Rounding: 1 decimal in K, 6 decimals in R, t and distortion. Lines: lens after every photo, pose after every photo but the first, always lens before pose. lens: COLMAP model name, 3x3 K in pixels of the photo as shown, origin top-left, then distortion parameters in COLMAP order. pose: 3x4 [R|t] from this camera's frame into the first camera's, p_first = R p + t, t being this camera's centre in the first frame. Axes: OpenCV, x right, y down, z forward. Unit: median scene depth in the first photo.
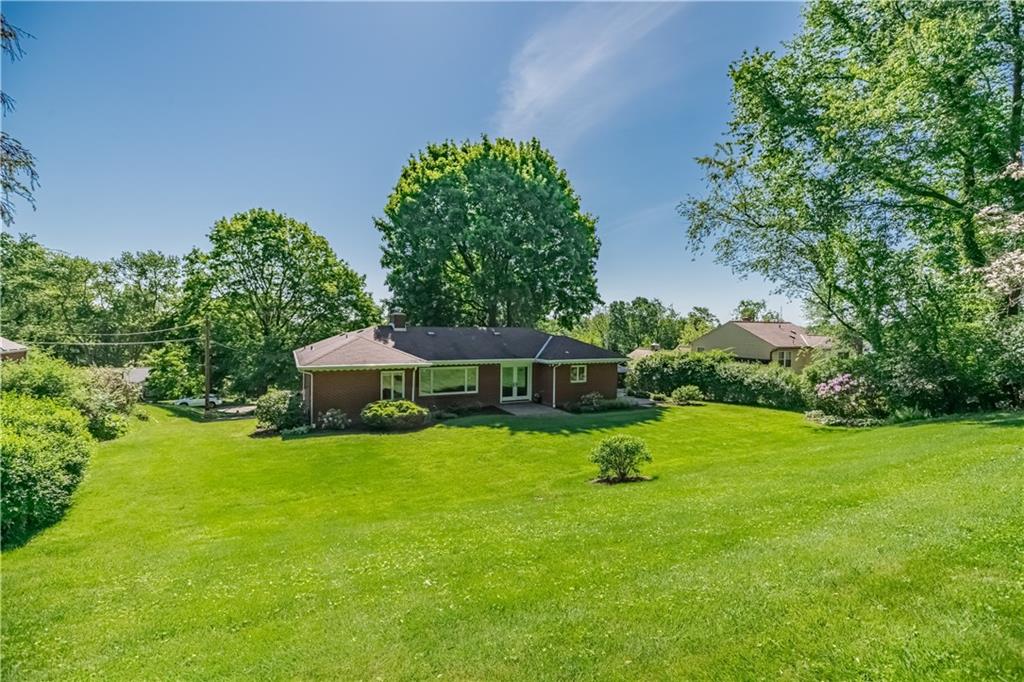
lens RADIAL K [[464.2, 0, 510.1], [0, 464.2, 338.0], [0, 0, 1]] dist [-0.004301, 0.001047]
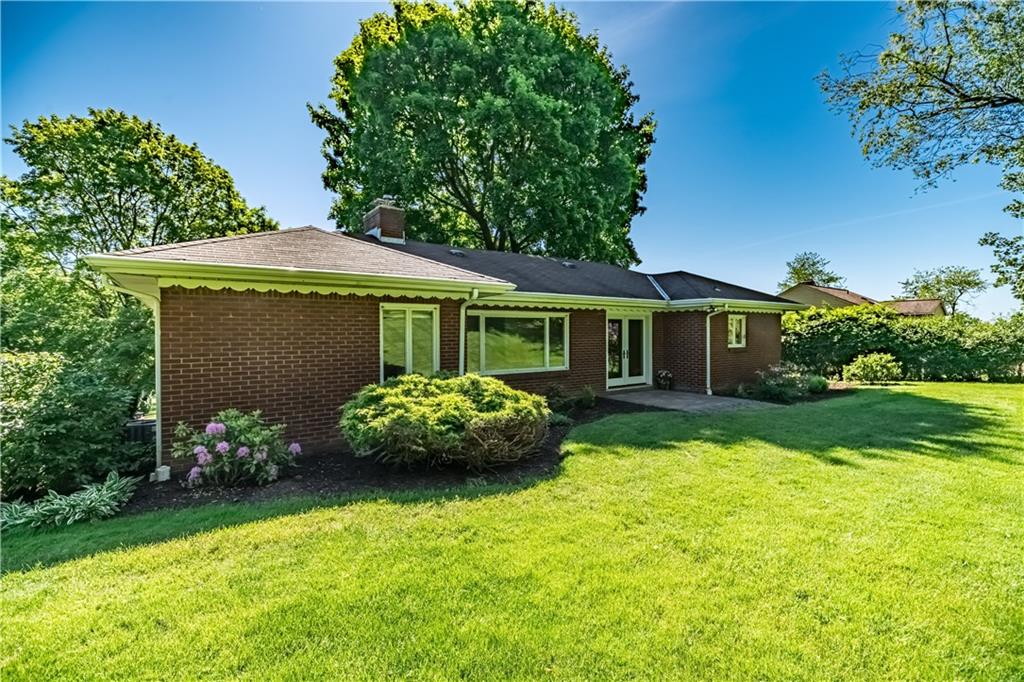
lens RADIAL K [[464.2, 0, 514.2], [0, 464.2, 341.6], [0, 0, 1]] dist [-0.004301, 0.001047]
pose [[0.986609, -0.021336, 0.161703, -0.191142], [0.022729, 0.999719, -0.006765, 0.086643], [-0.161513, 0.010350, 0.986816, 0.514320]]
